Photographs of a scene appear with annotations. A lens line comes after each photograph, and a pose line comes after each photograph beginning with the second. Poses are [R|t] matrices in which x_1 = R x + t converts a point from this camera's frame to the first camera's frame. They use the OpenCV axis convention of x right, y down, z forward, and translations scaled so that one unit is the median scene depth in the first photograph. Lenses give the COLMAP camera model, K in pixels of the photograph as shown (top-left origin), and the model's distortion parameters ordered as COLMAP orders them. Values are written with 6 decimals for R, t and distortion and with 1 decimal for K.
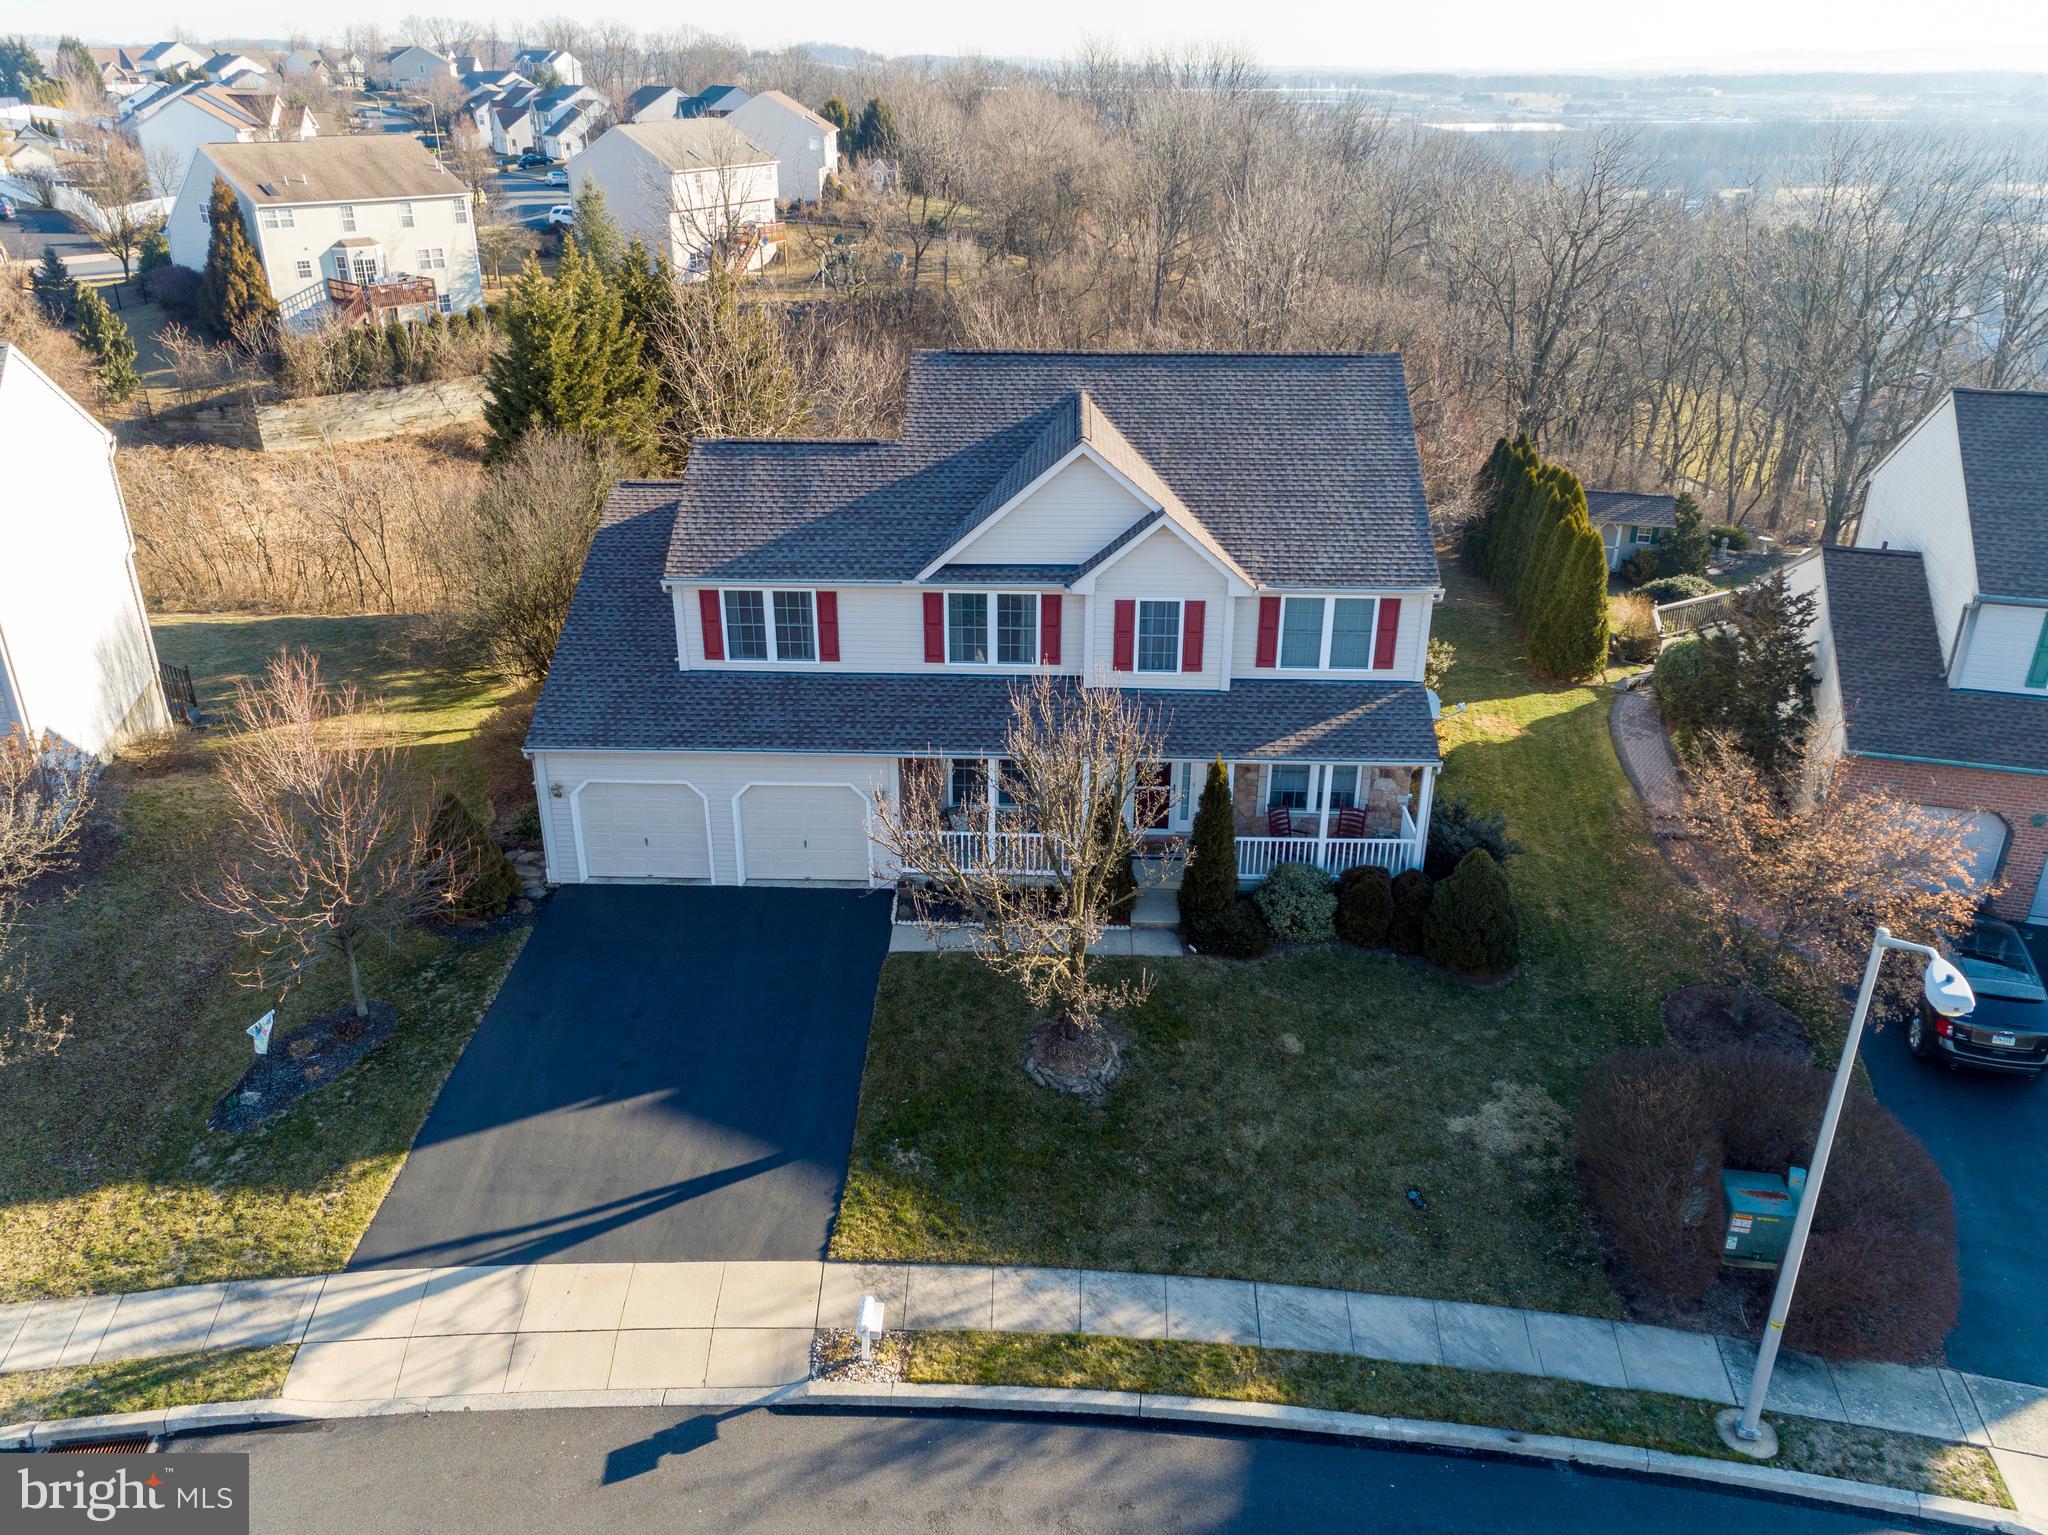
lens RADIAL K [[1542.0, 0, 1020.8], [0, 1542.0, 761.4], [0, 0, 1]] dist [0.026223, 0.005303]
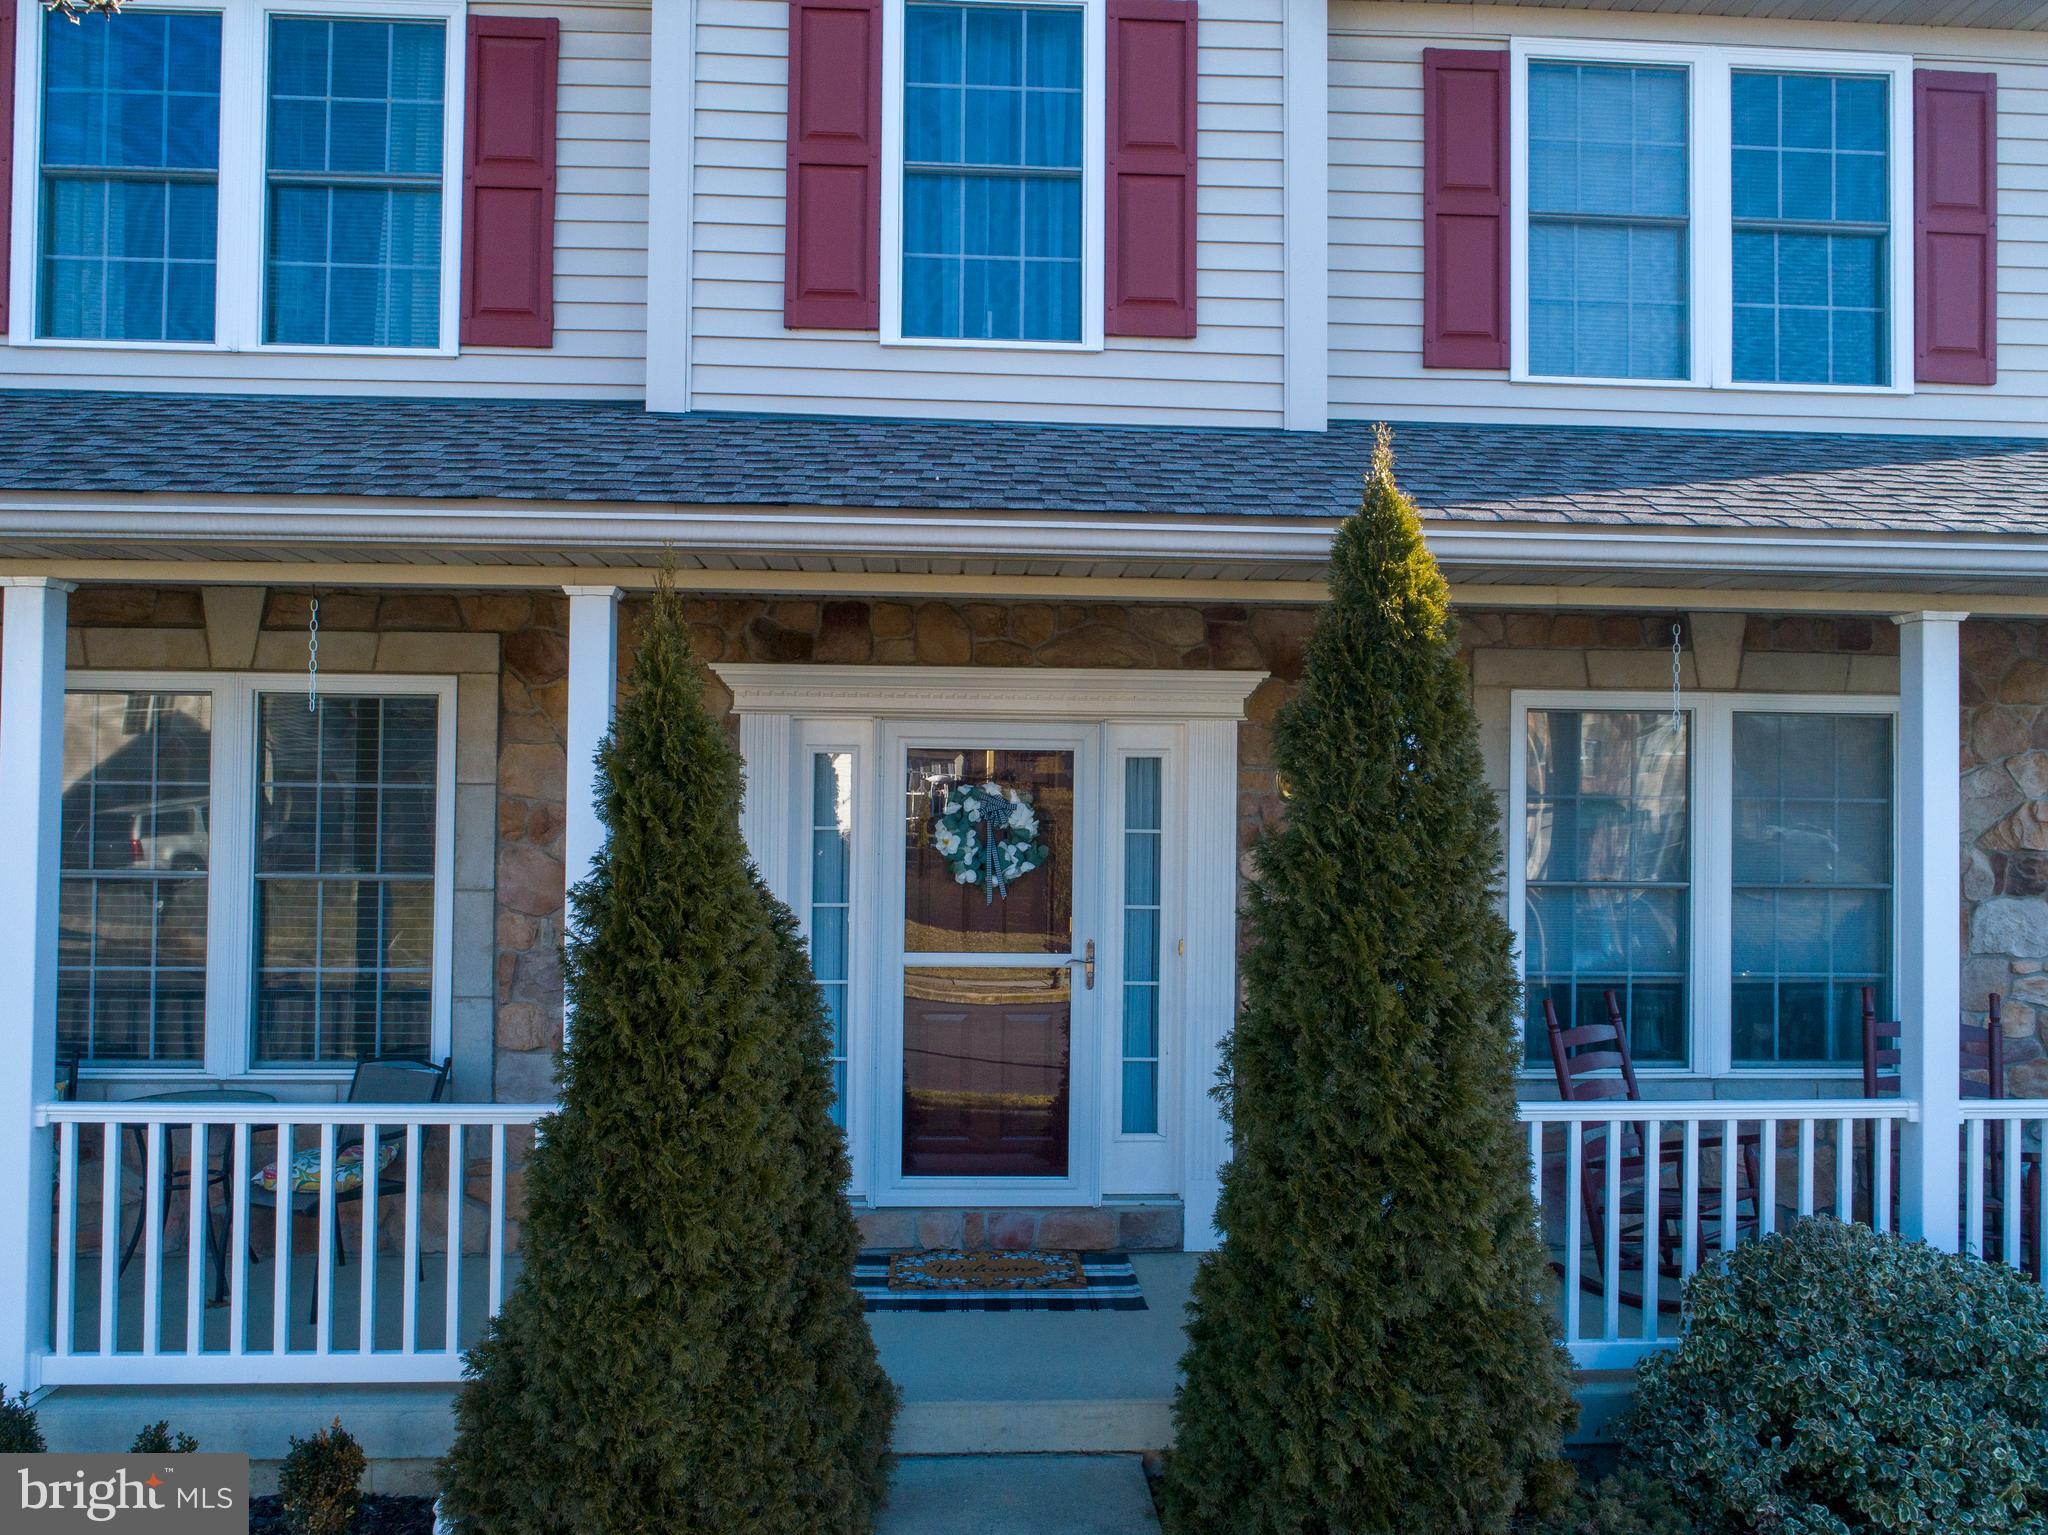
lens RADIAL K [[1551.2, 0, 1024.0], [0, 1551.2, 767.5], [0, 0, 1]] dist [-0.015737, 0.004718]
pose [[0.995997, 0.007526, 0.089069, 0.074218], [0.031554, 0.902696, -0.429121, 0.088911], [-0.083632, 0.430213, 0.898845, 0.831945]]
